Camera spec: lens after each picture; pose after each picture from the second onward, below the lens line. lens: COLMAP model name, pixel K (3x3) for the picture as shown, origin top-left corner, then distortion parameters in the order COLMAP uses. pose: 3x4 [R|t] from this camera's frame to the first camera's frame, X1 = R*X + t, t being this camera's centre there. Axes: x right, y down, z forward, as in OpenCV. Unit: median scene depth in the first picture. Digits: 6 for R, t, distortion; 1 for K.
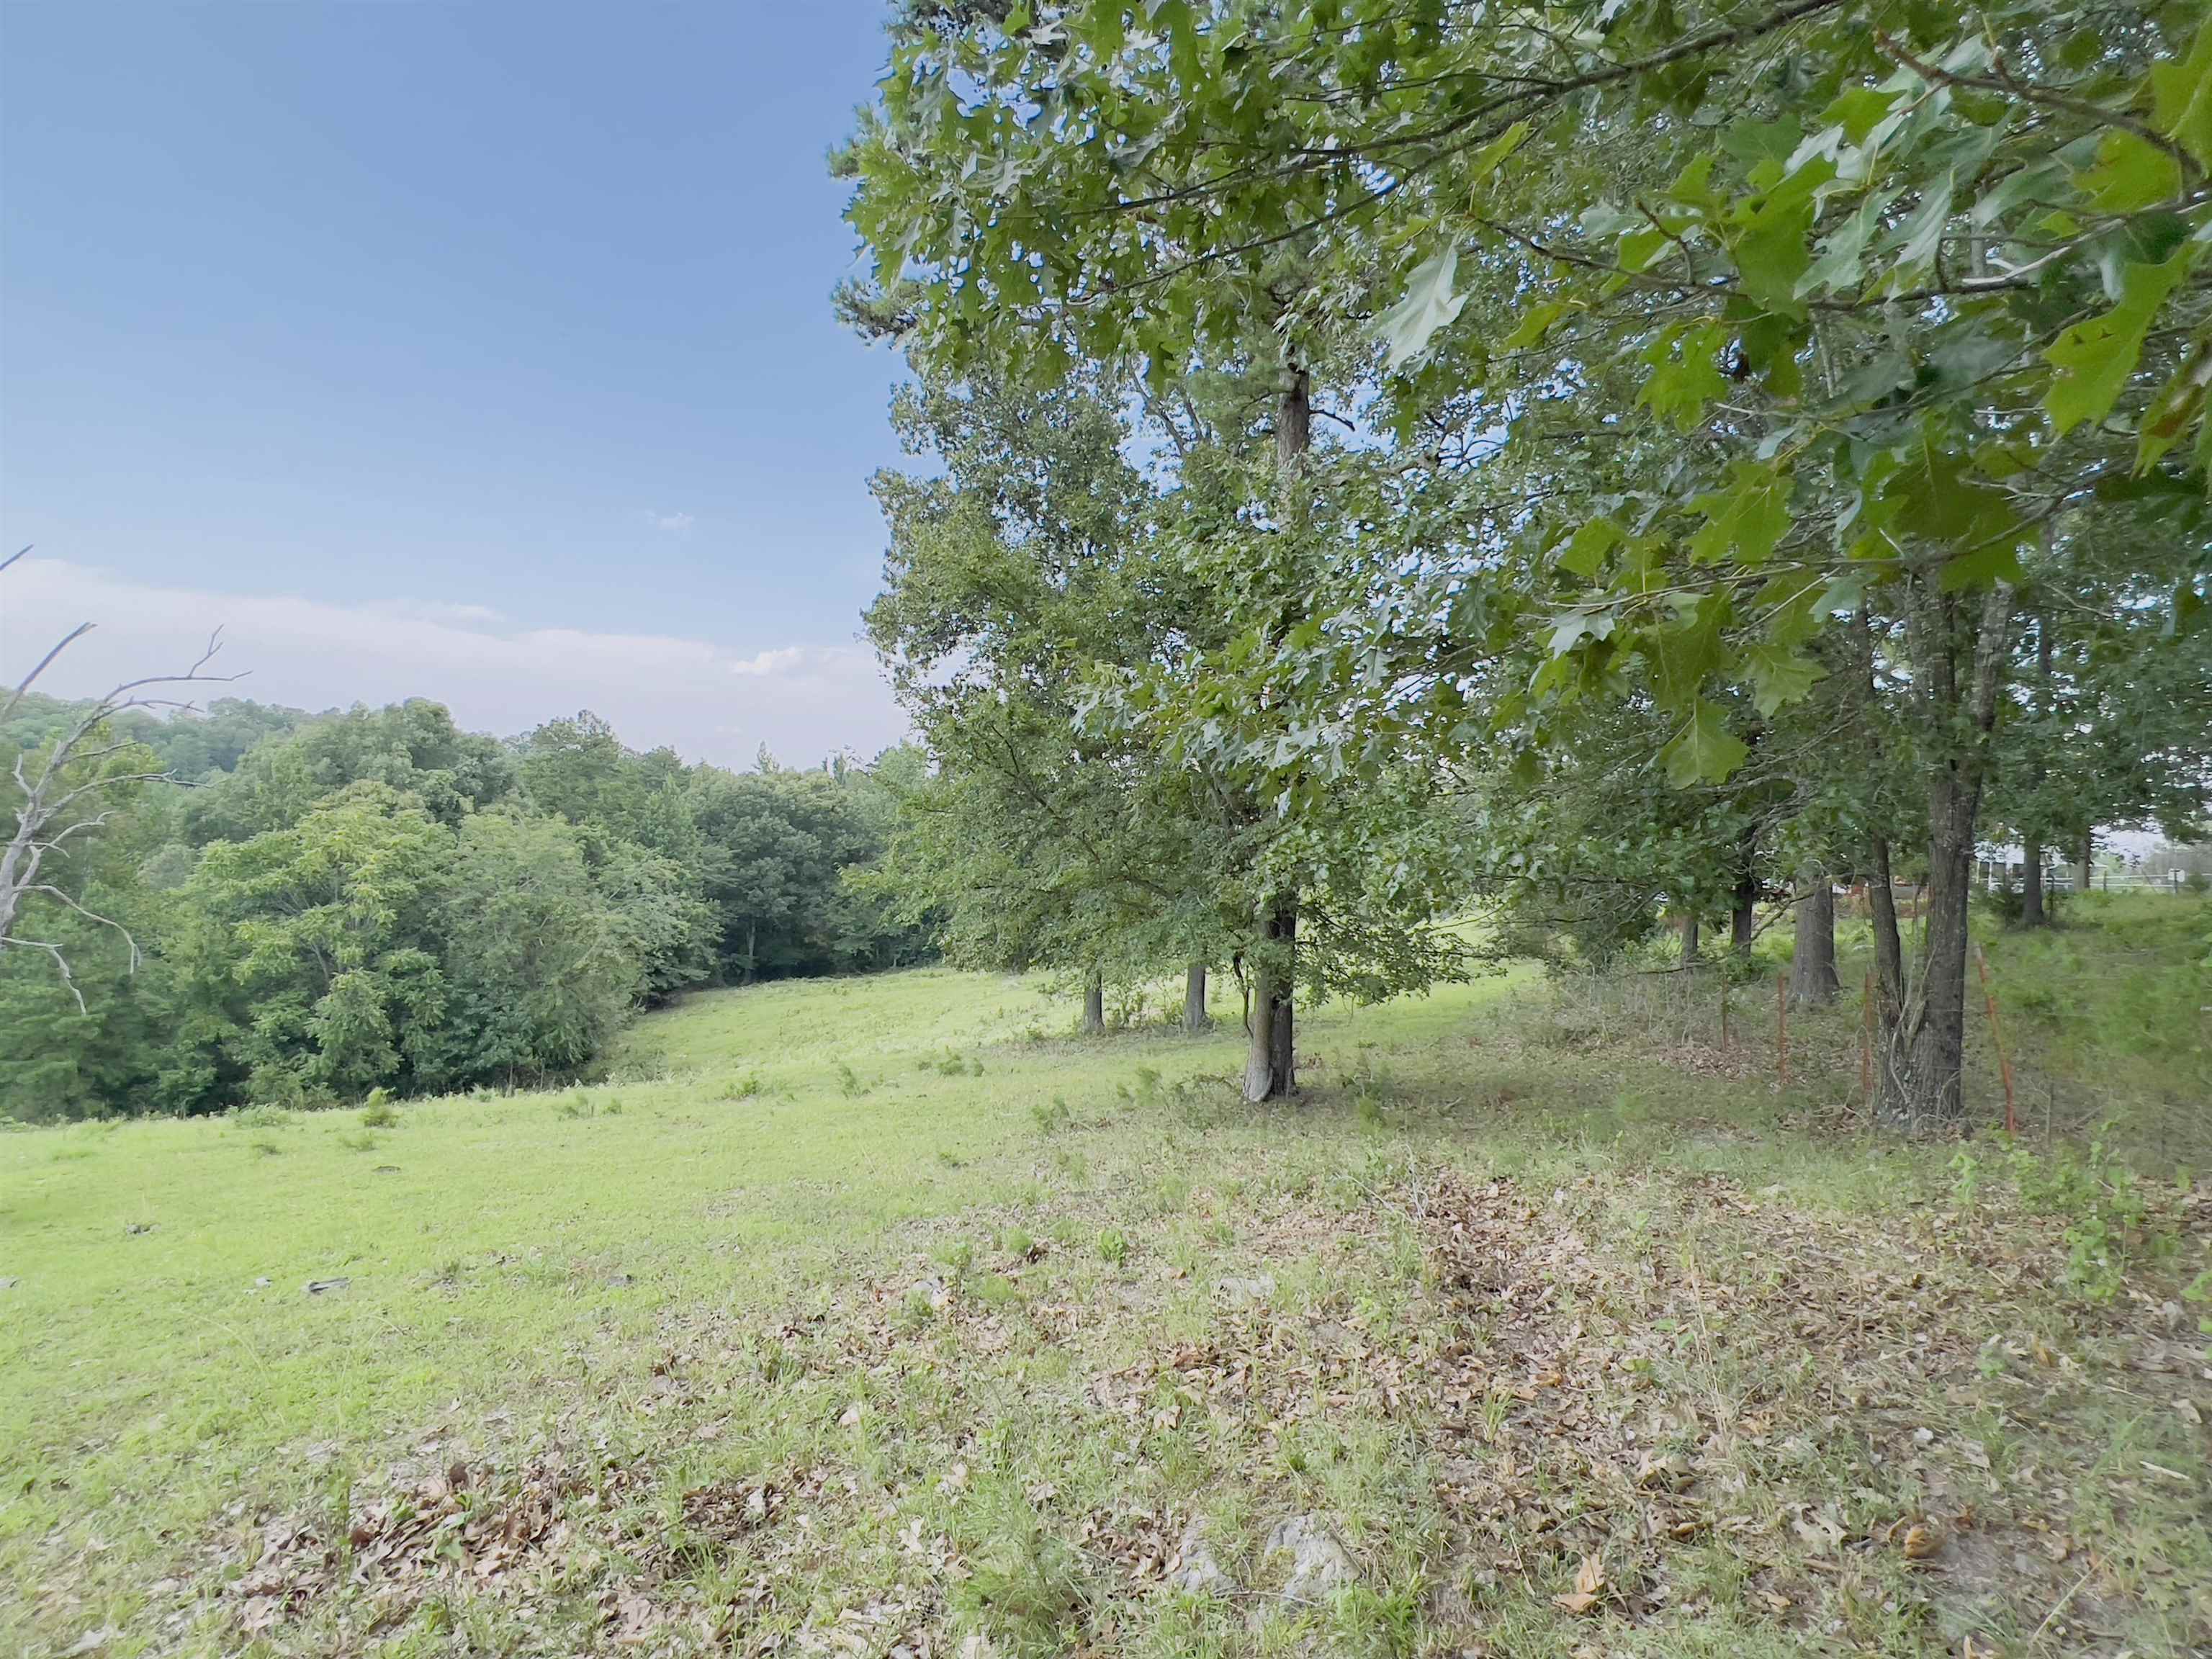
lens RADIAL K [[1158.2, 0, 1106.9], [0, 1158.2, 821.5], [0, 0, 1]] dist [0.002782, 0.000608]
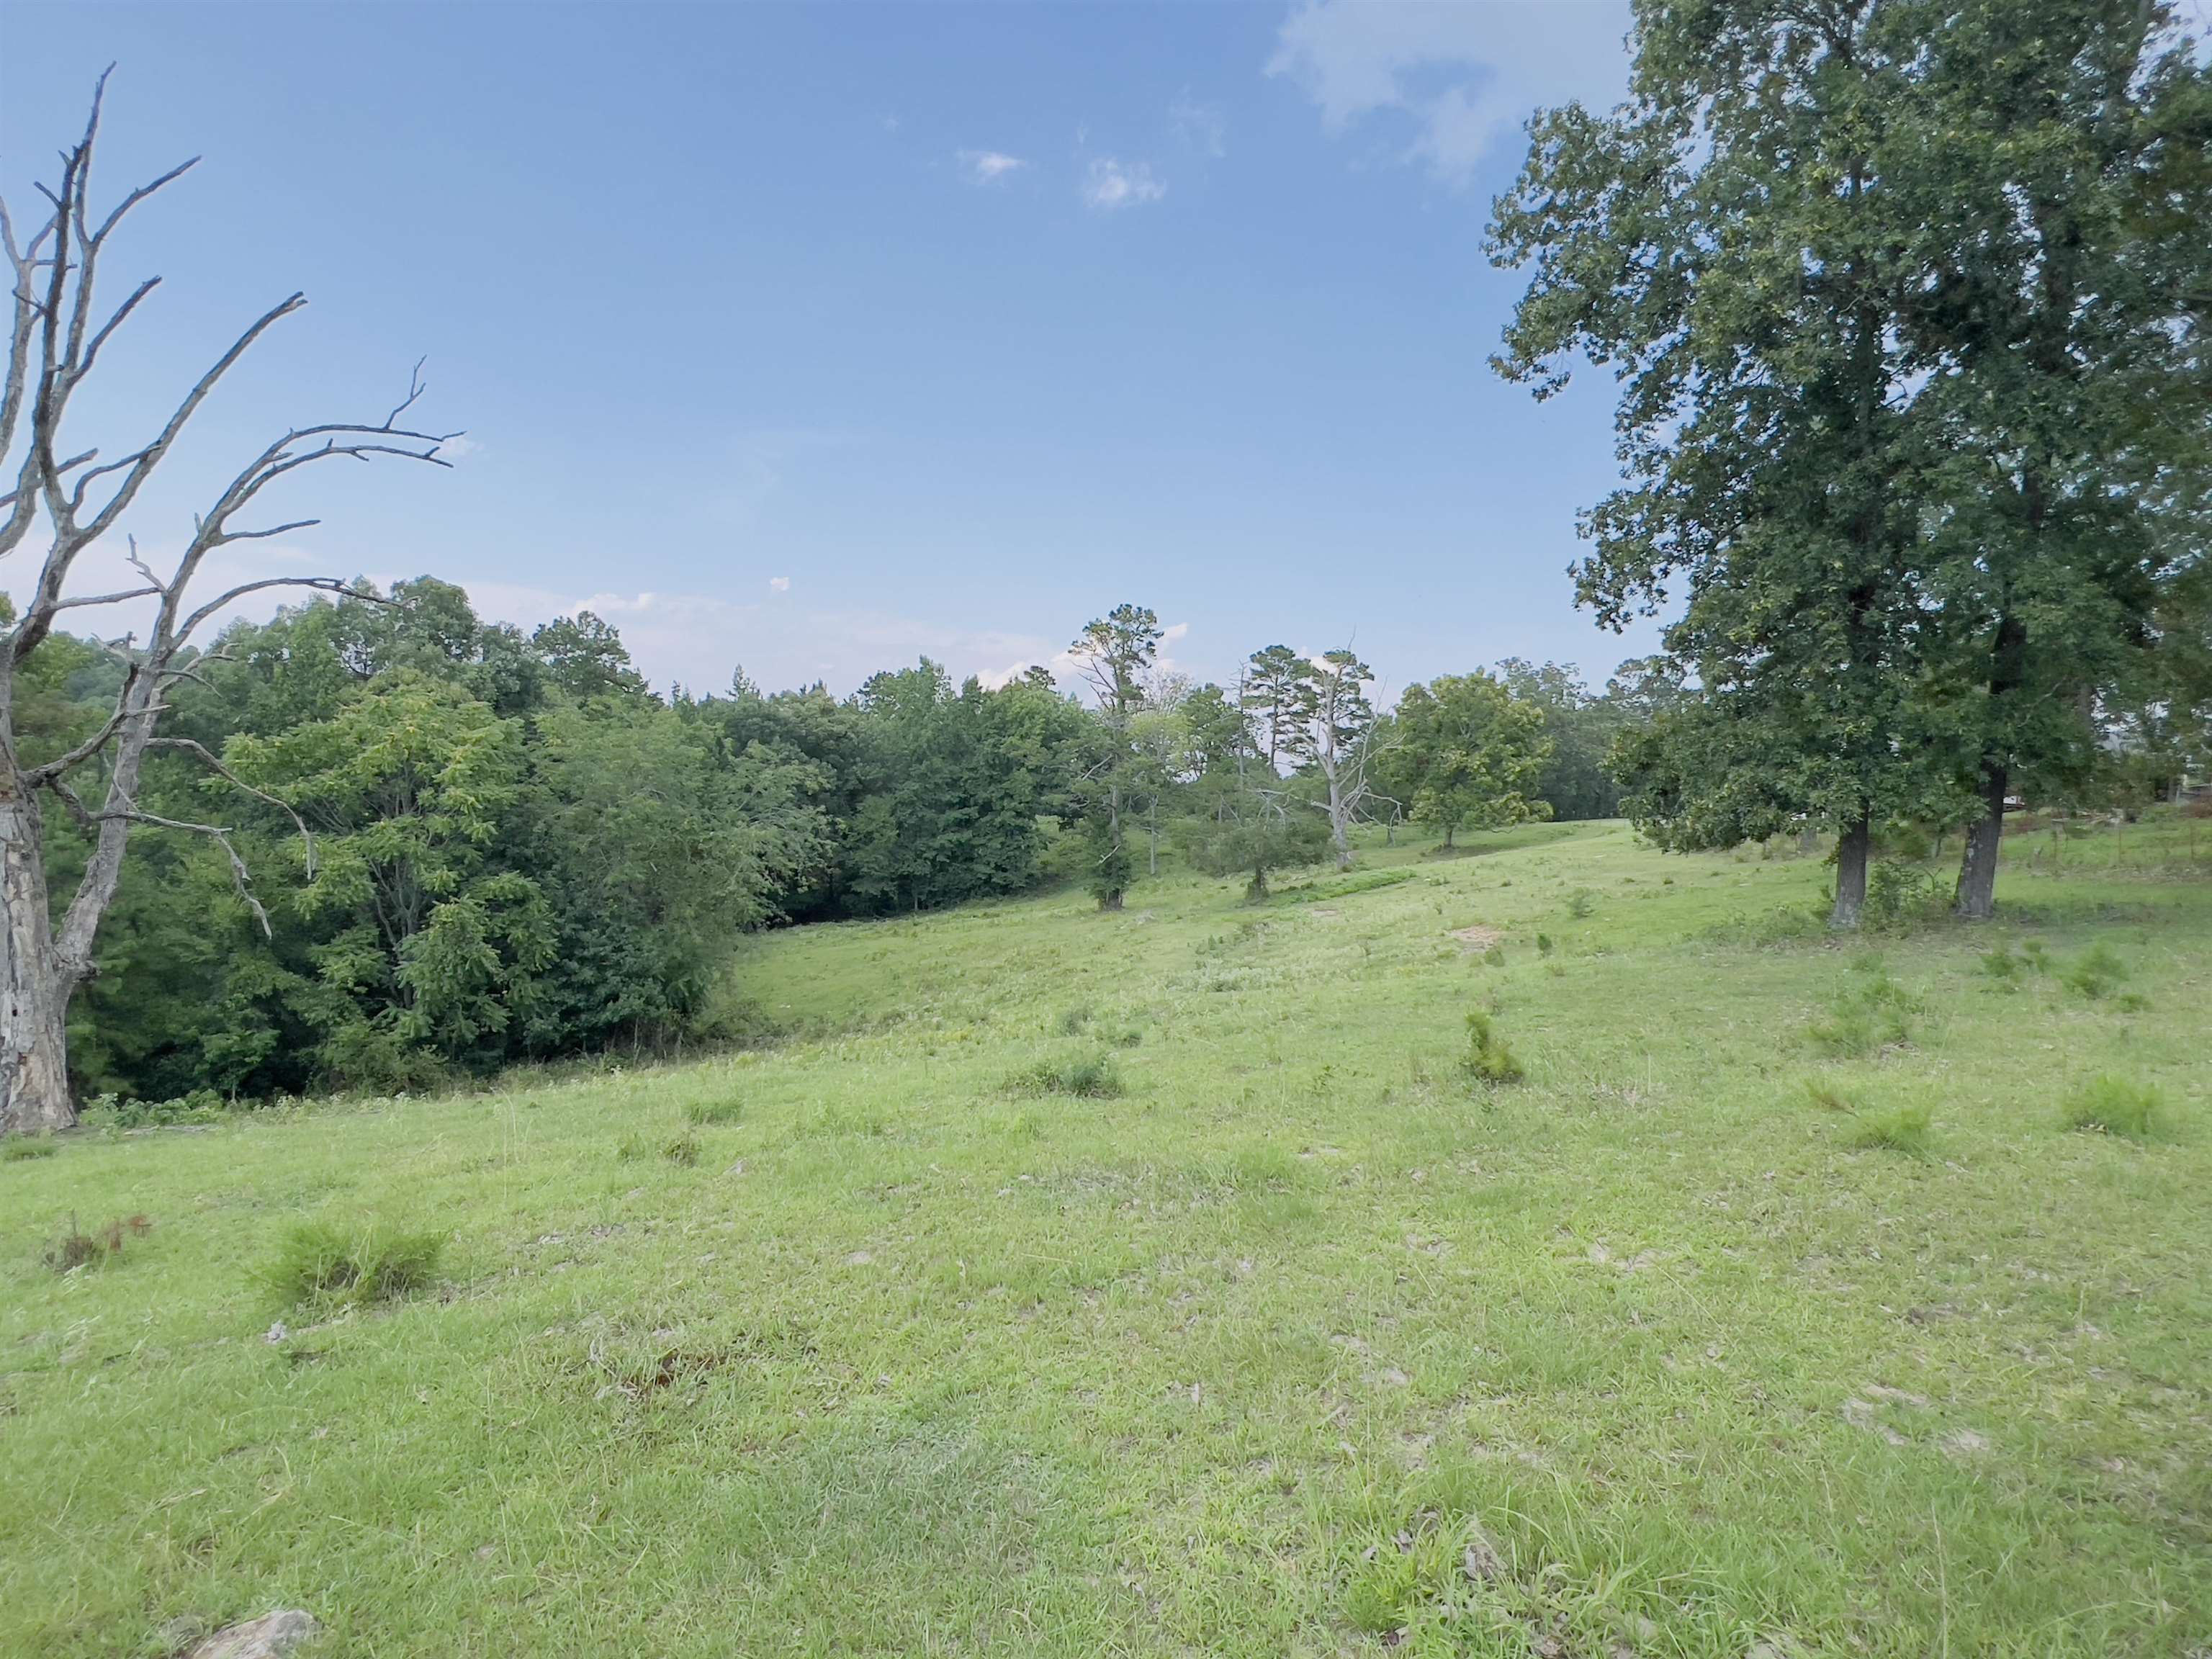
lens RADIAL K [[1158.2, 0, 1105.9], [0, 1158.2, 838.5], [0, 0, 1]] dist [0.002782, 0.000608]
pose [[0.994206, -0.010630, 0.106965, -0.287729], [0.004822, 0.998507, 0.054412, 0.046242], [-0.107384, -0.053581, 0.992773, 0.186755]]
